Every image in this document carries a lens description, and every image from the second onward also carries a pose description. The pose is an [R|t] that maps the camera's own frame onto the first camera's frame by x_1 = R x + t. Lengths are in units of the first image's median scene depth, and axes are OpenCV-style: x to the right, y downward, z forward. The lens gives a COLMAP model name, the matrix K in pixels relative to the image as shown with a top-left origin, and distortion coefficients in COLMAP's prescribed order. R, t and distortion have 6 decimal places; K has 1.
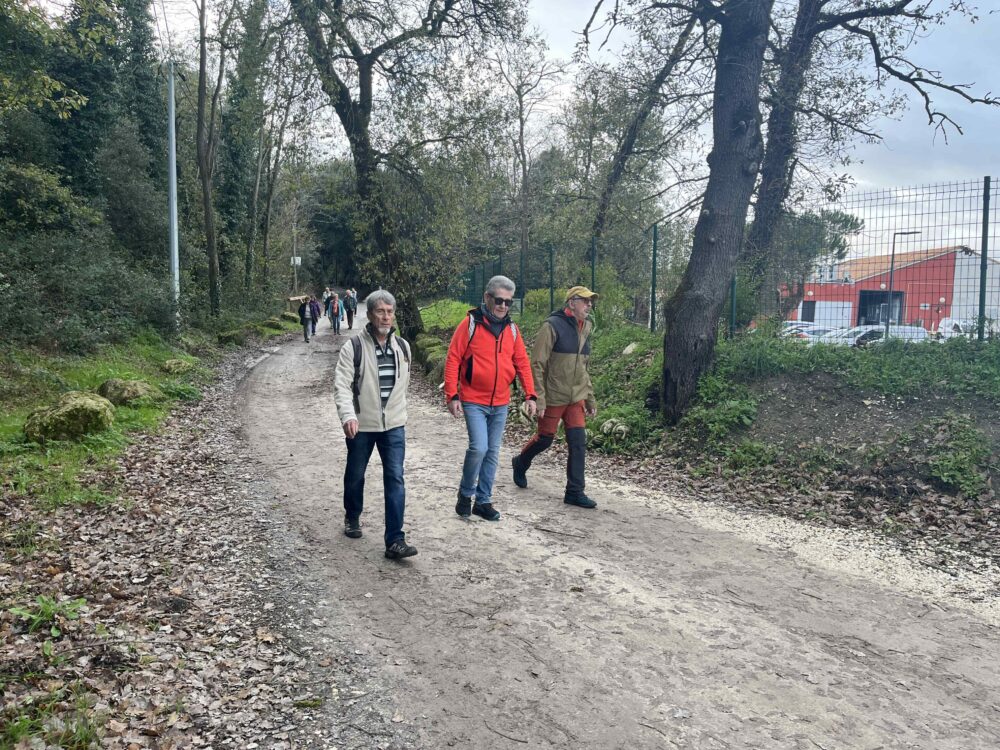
lens RADIAL K [[754.3, 0, 508.5], [0, 754.3, 368.6], [0, 0, 1]] dist [0.087012, -0.117248]
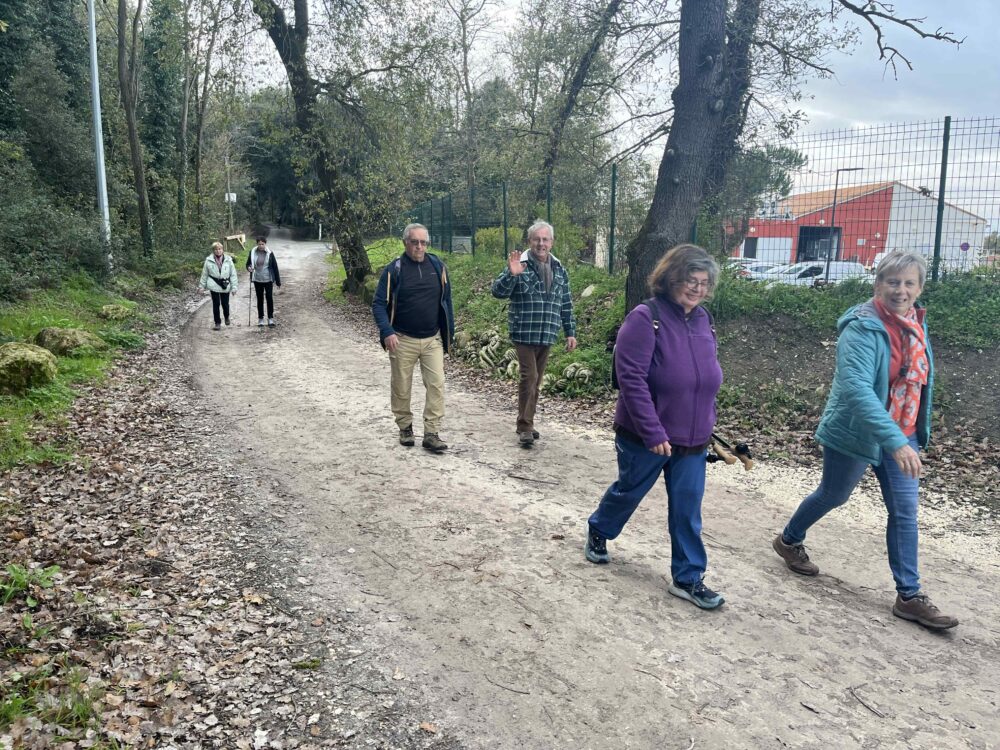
lens RADIAL K [[754.3, 0, 505.7], [0, 754.3, 377.4], [0, 0, 1]] dist [0.087012, -0.117248]
pose [[0.997472, -0.017755, 0.068800, -0.030124], [0.011310, 0.995606, 0.092953, -0.011178], [-0.070148, -0.091940, 0.993291, 0.013440]]
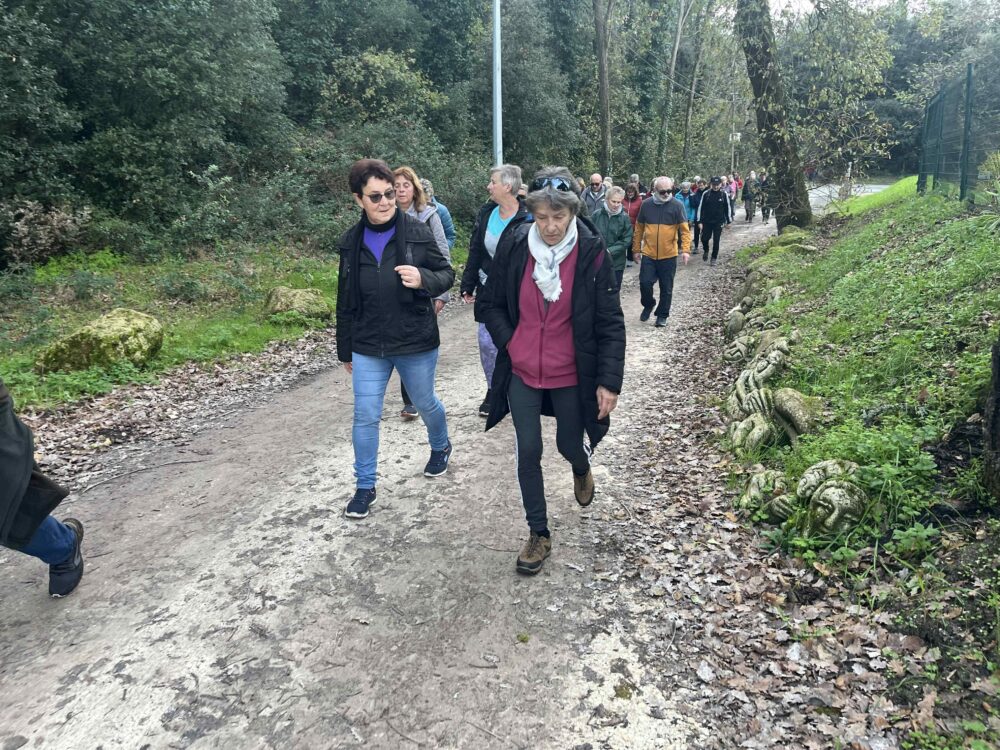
lens RADIAL K [[754.3, 0, 490.0], [0, 754.3, 364.1], [0, 0, 1]] dist [0.087012, -0.117248]
pose [[0.801097, 0.105871, -0.589097, 0.293653], [-0.021780, 0.988736, 0.148075, -0.051959], [0.598139, -0.105792, 0.794379, 0.751499]]
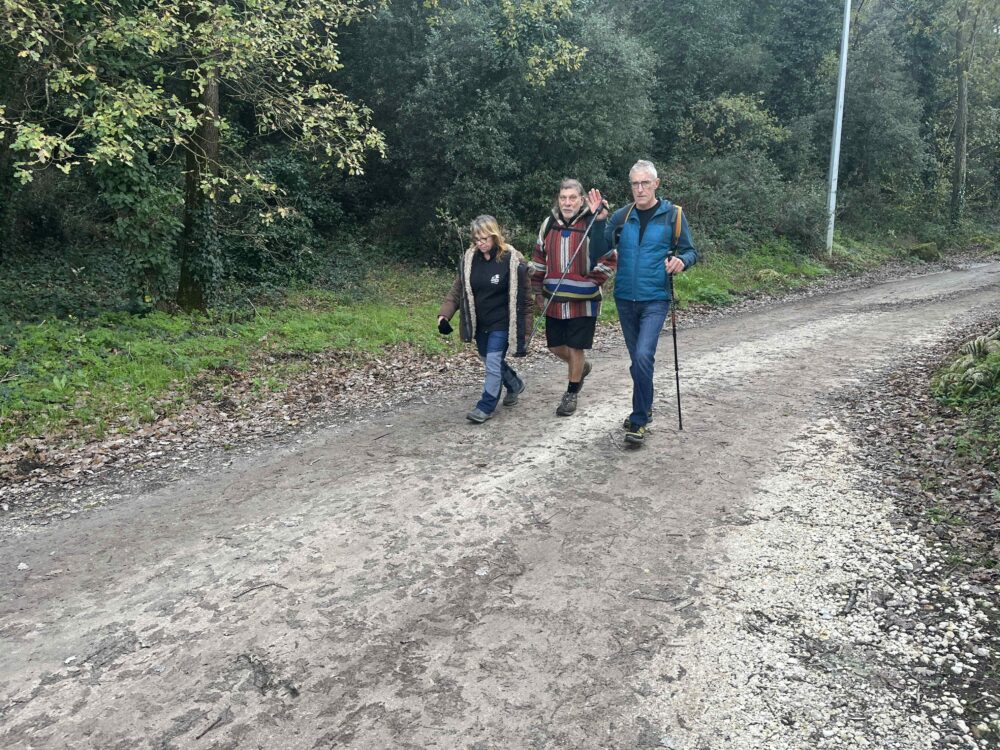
lens RADIAL K [[754.3, 0, 494.7], [0, 754.3, 376.4], [0, 0, 1]] dist [0.087012, -0.117248]
pose [[0.493625, 0.157022, -0.855382, 0.690930], [-0.054840, 0.987228, 0.149578, -0.005712], [0.867944, -0.026927, 0.495932, 0.310357]]
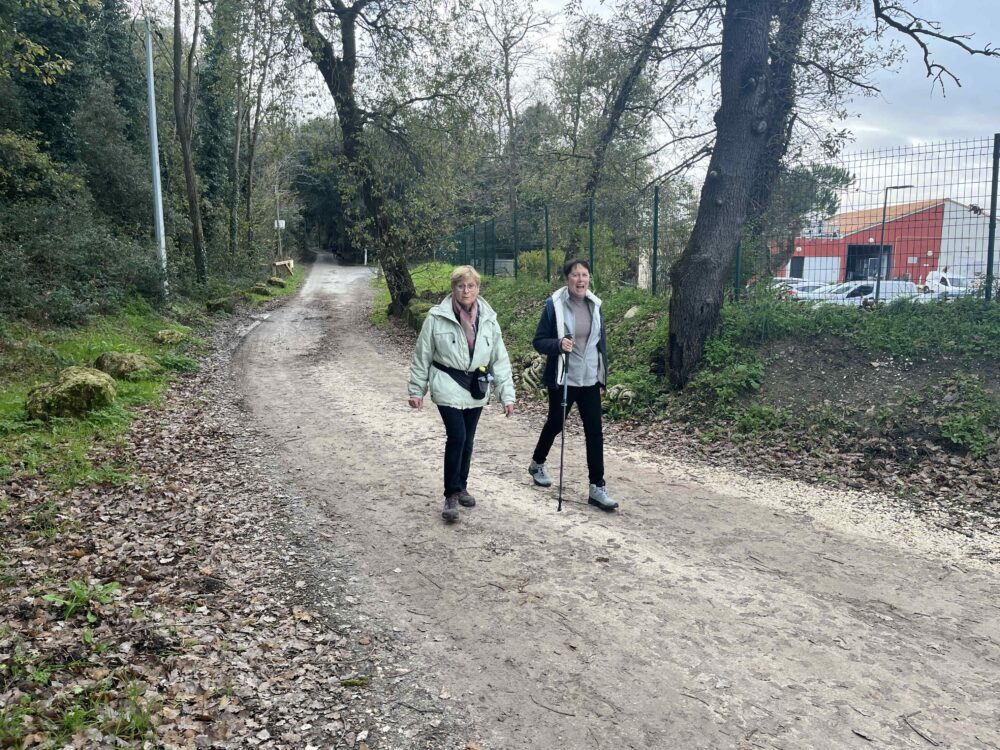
lens RADIAL K [[754.3, 0, 508.1], [0, 754.3, 377.8], [0, 0, 1]] dist [0.087012, -0.117248]
pose [[0.999683, -0.019080, 0.016430, -0.031513], [0.017991, 0.997784, 0.064058, -0.011758], [-0.017615, -0.063743, 0.997811, 0.006530]]
